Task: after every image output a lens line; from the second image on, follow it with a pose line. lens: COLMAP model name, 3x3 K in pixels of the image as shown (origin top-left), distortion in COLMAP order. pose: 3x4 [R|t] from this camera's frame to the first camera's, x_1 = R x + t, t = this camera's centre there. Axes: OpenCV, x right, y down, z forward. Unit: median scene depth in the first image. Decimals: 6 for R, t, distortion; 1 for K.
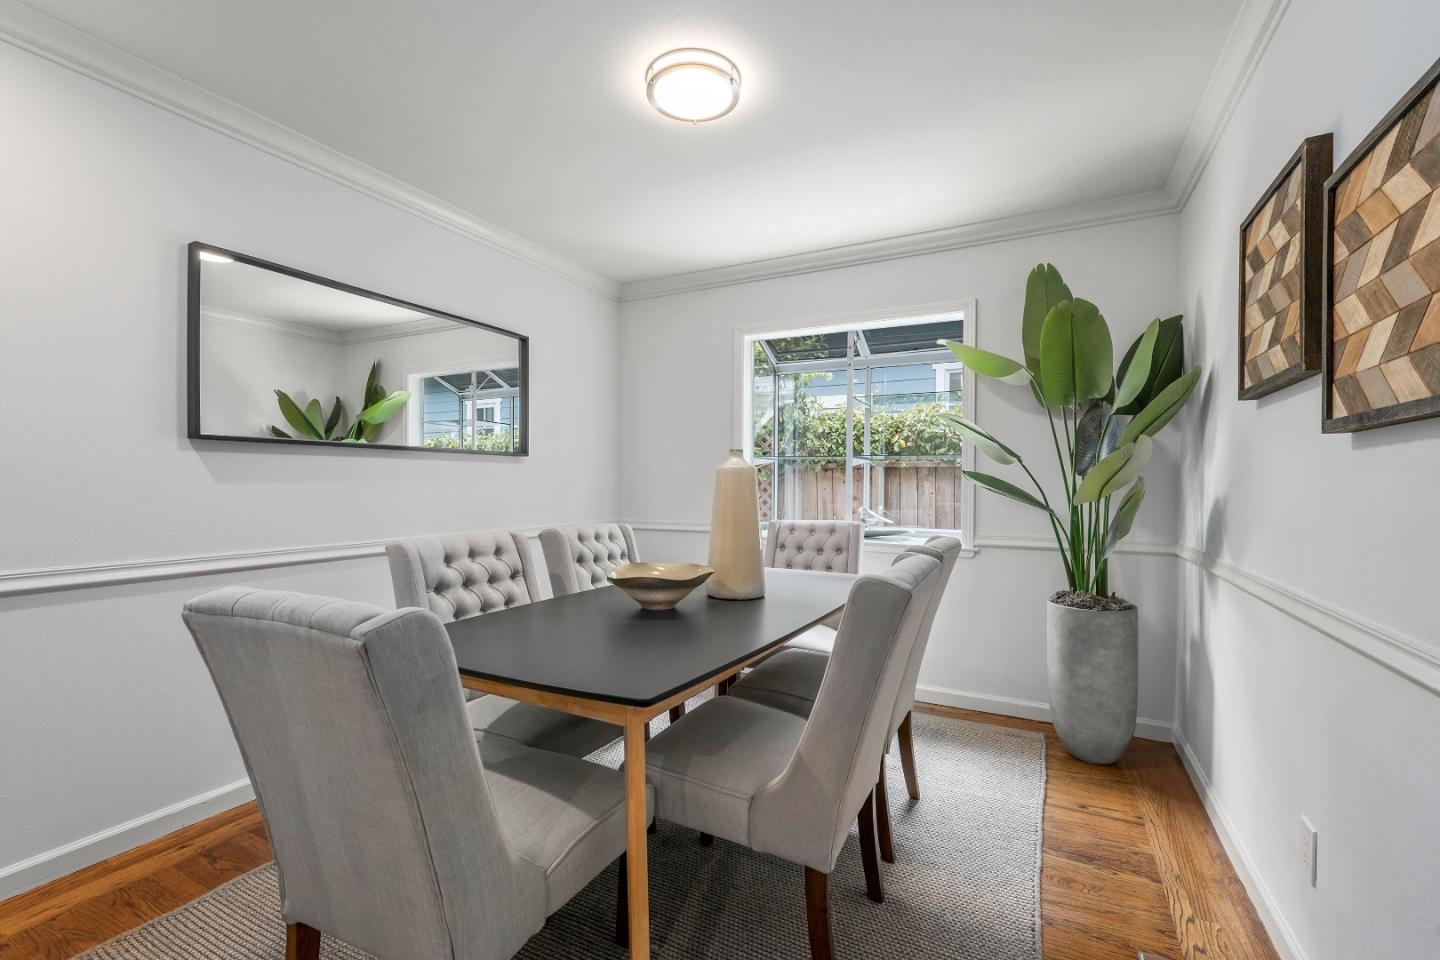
lens RADIAL K [[625.5, 0, 720.0], [0, 625.5, 480.0], [0, 0, 1]] dist [0.000647, 0.000085]
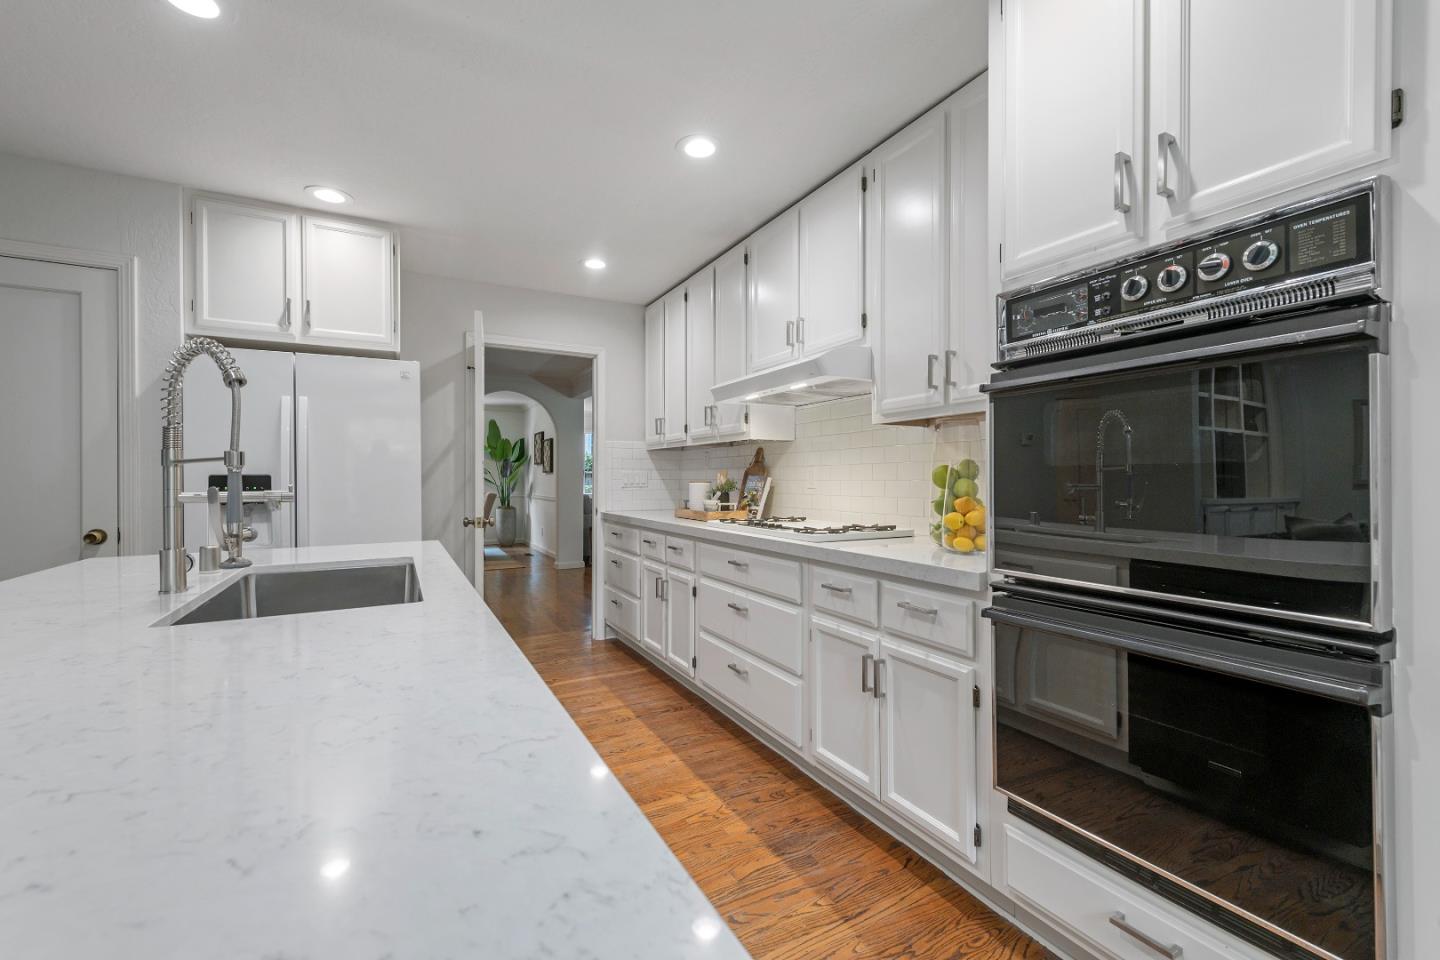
lens RADIAL K [[596.6, 0, 720.0], [0, 596.6, 480.0], [0, 0, 1]] dist [0.002278, 0.000295]
pose [[0.565838, -0.005936, 0.824495, -1.985319], [0.004103, 0.999982, 0.004383, -0.005084], [-0.824506, 0.000902, 0.565852, -2.560383]]
